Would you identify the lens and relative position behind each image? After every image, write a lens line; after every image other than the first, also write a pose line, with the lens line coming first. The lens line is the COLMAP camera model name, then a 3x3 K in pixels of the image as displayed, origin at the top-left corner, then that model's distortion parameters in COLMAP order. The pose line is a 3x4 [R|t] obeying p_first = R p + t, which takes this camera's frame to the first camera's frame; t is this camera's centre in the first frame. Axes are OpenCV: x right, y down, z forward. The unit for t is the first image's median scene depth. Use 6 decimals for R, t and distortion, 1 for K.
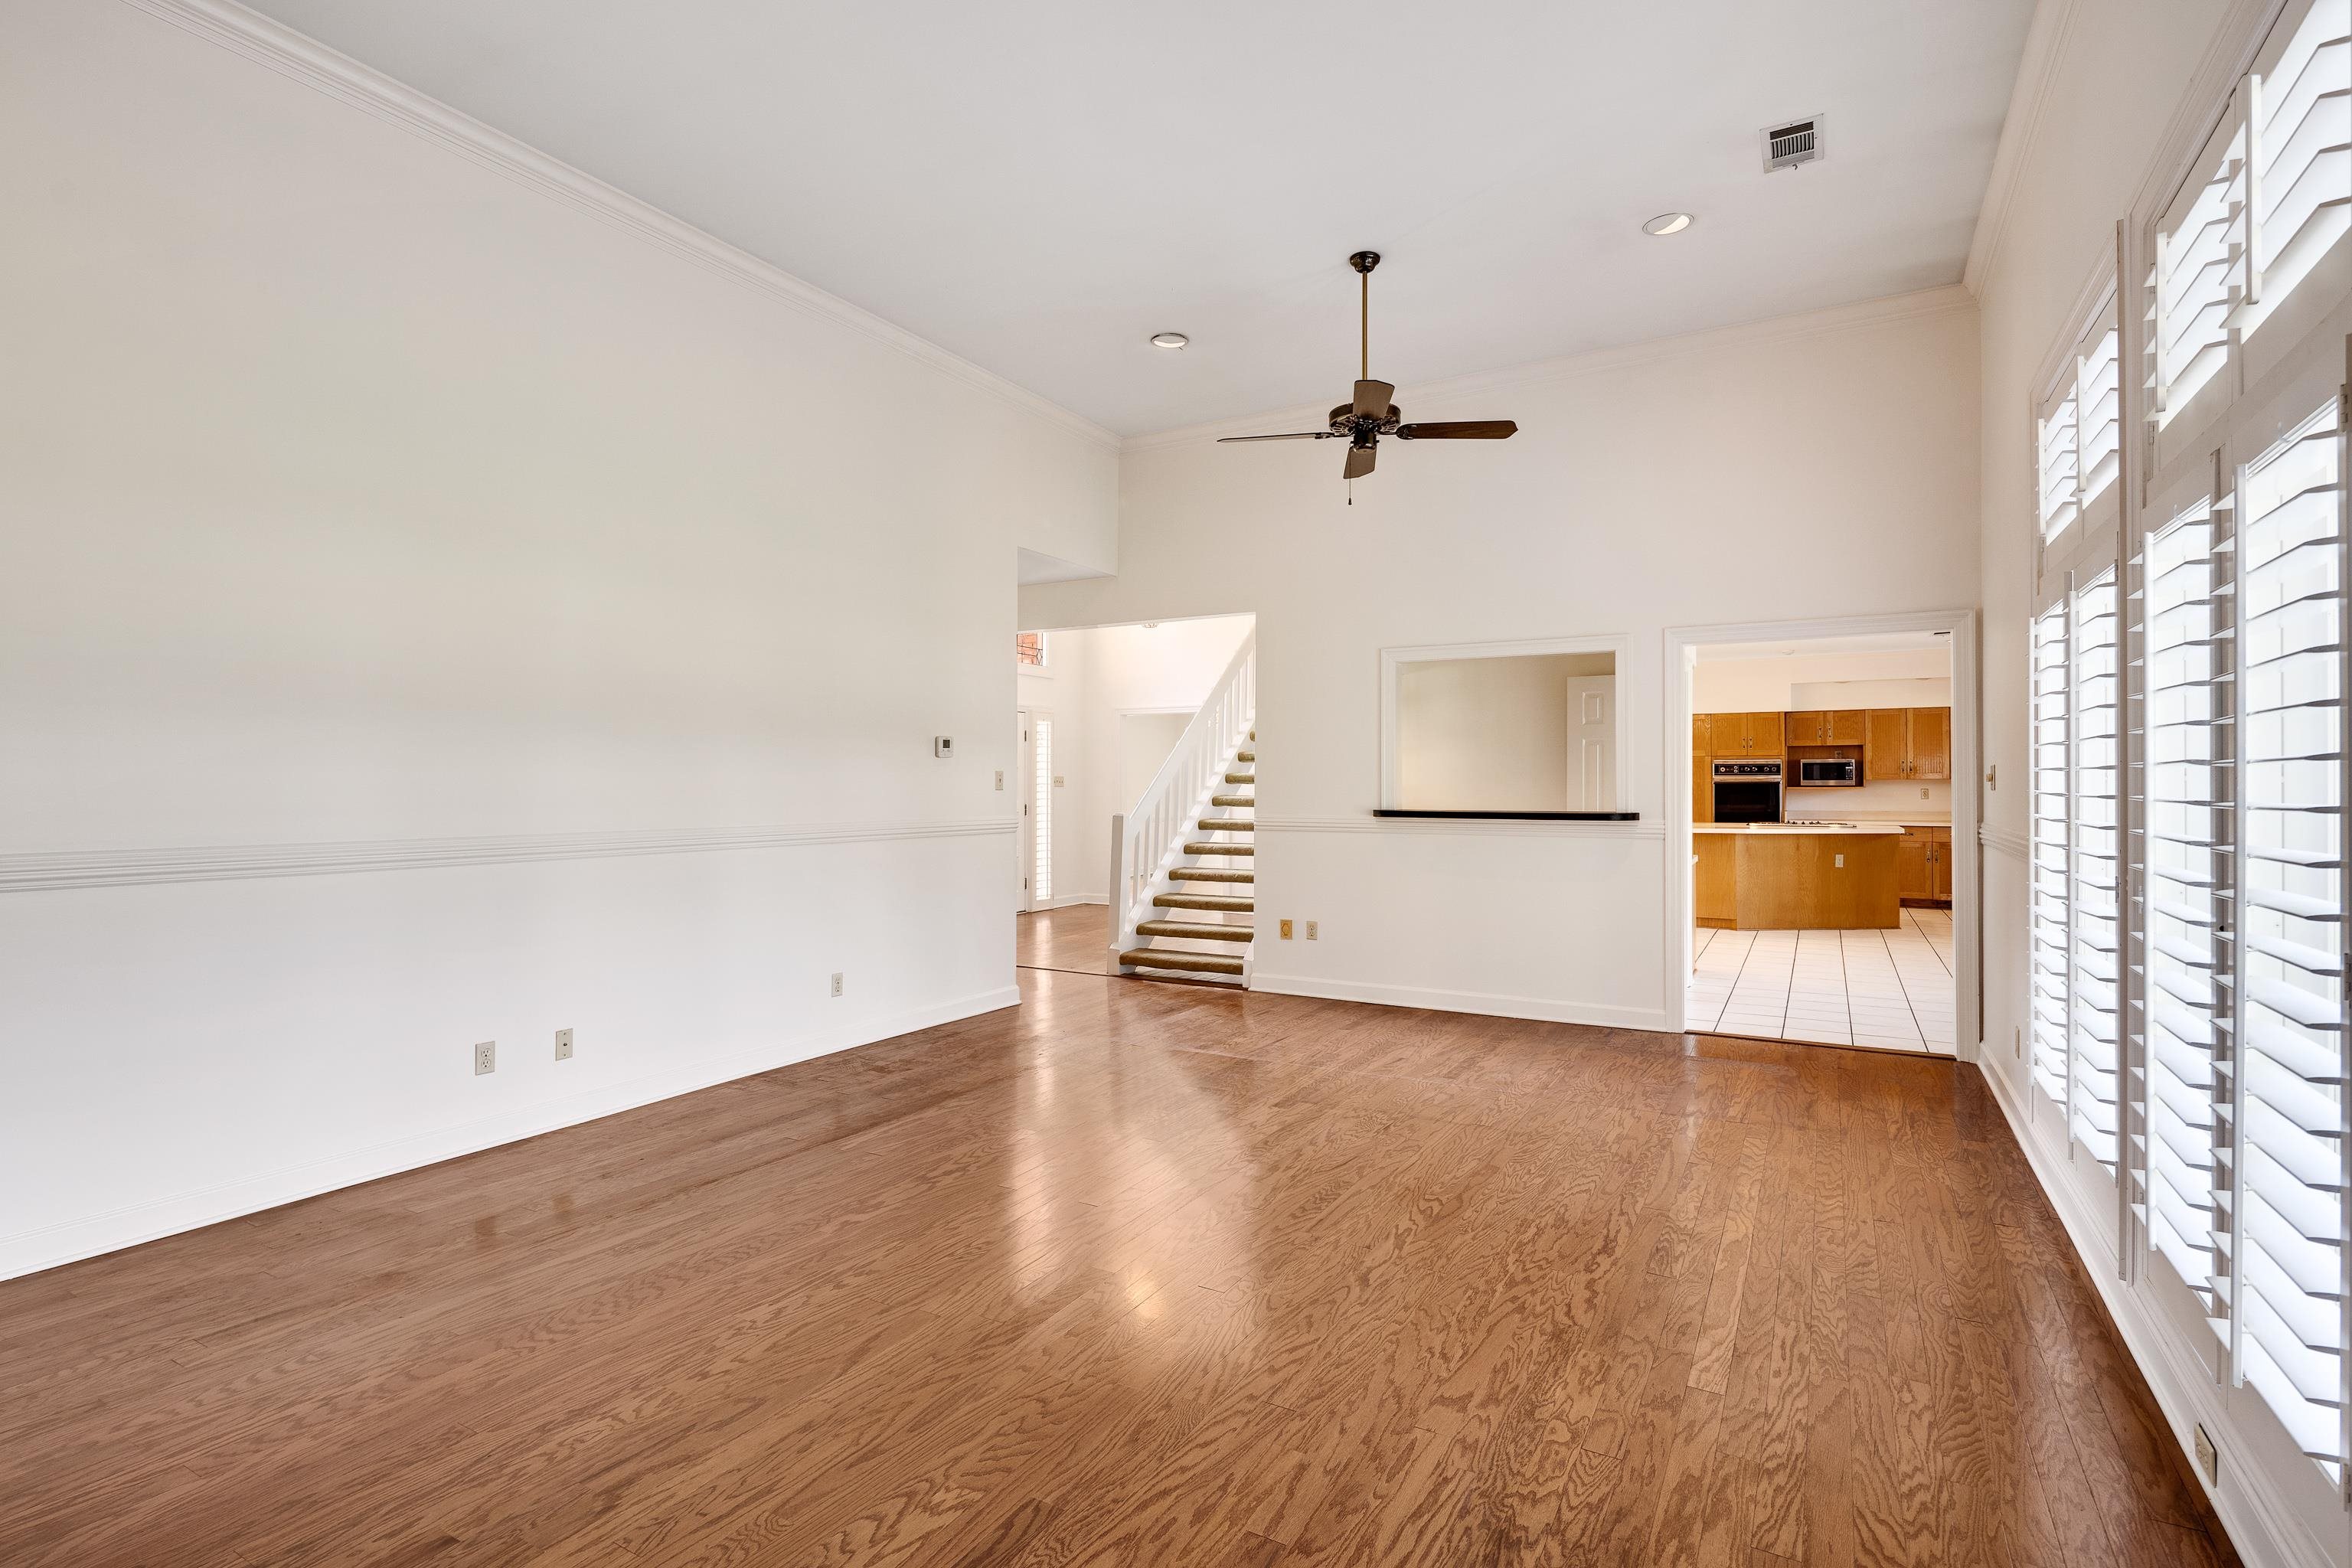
lens RADIAL K [[1133.1, 0, 1154.4], [0, 1133.1, 774.9], [0, 0, 1]] dist [0.003495, 0.000182]
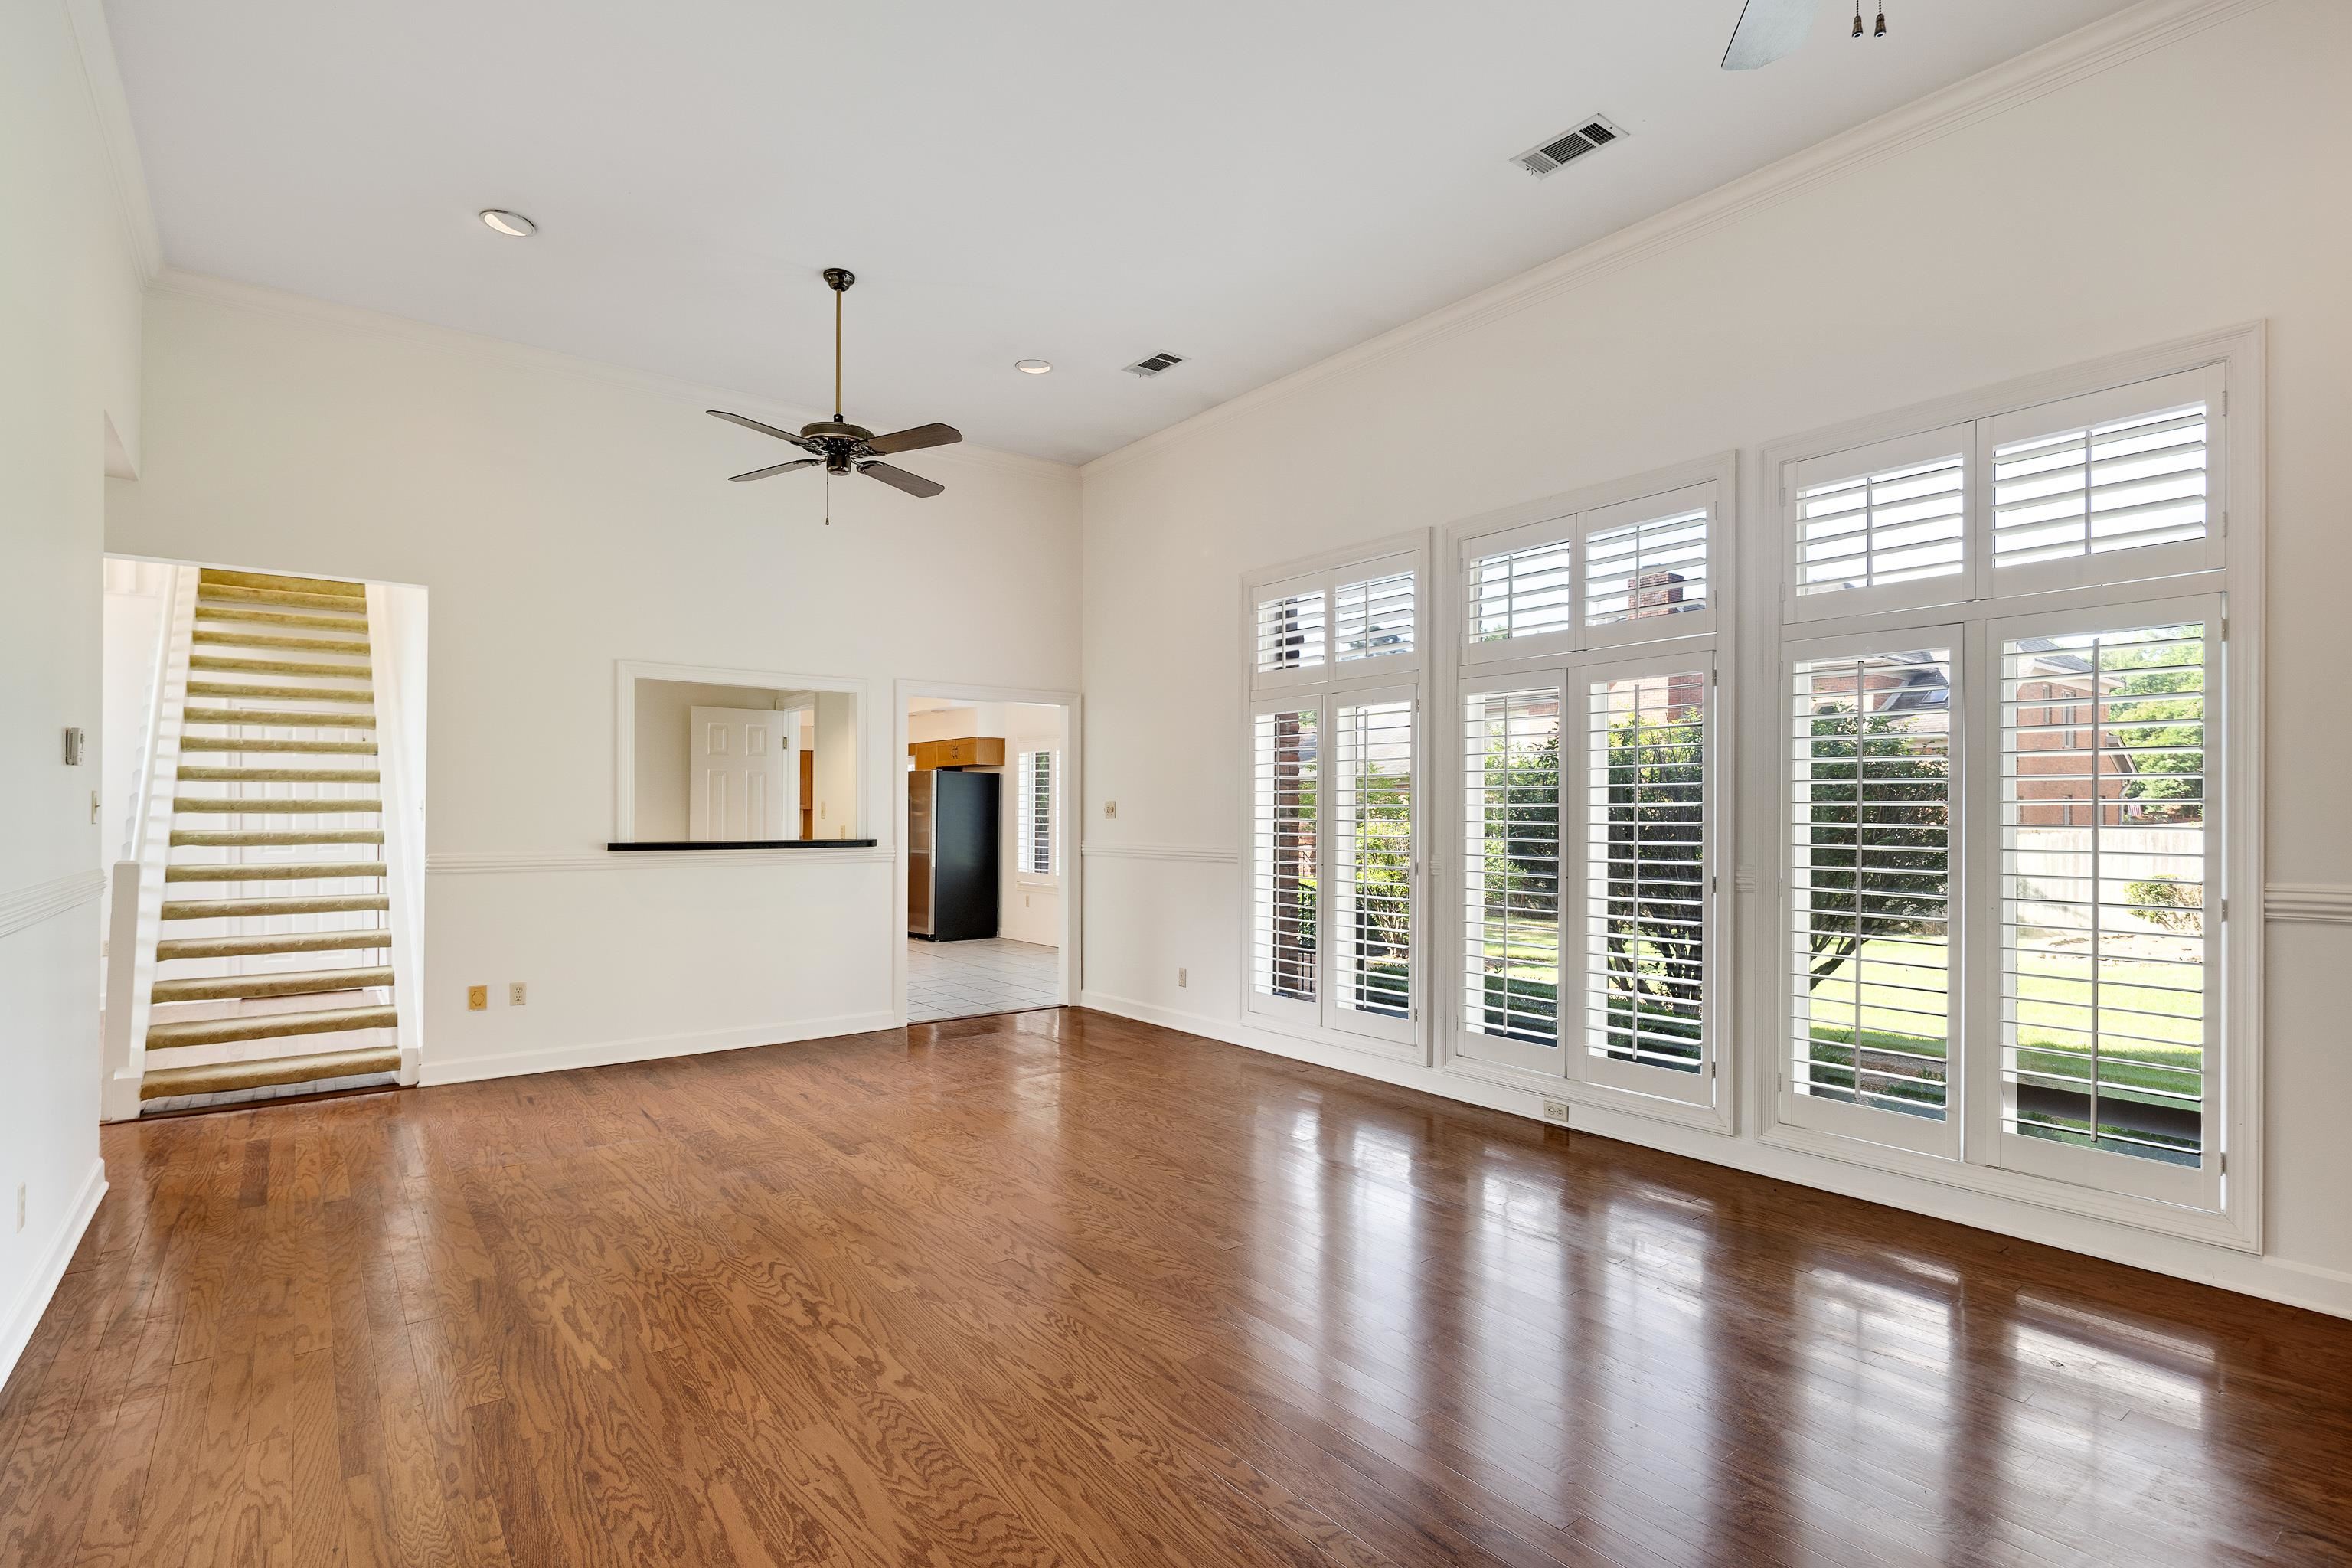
lens RADIAL K [[1144.8, 0, 1157.6], [0, 1144.8, 815.6], [0, 0, 1]] dist [0.001987, -0.000356]
pose [[0.376737, -0.001310, 0.926319, -0.651852], [-0.008018, 0.999957, 0.004675, 0.002713], [-0.926286, -0.009188, 0.376710, 0.385605]]
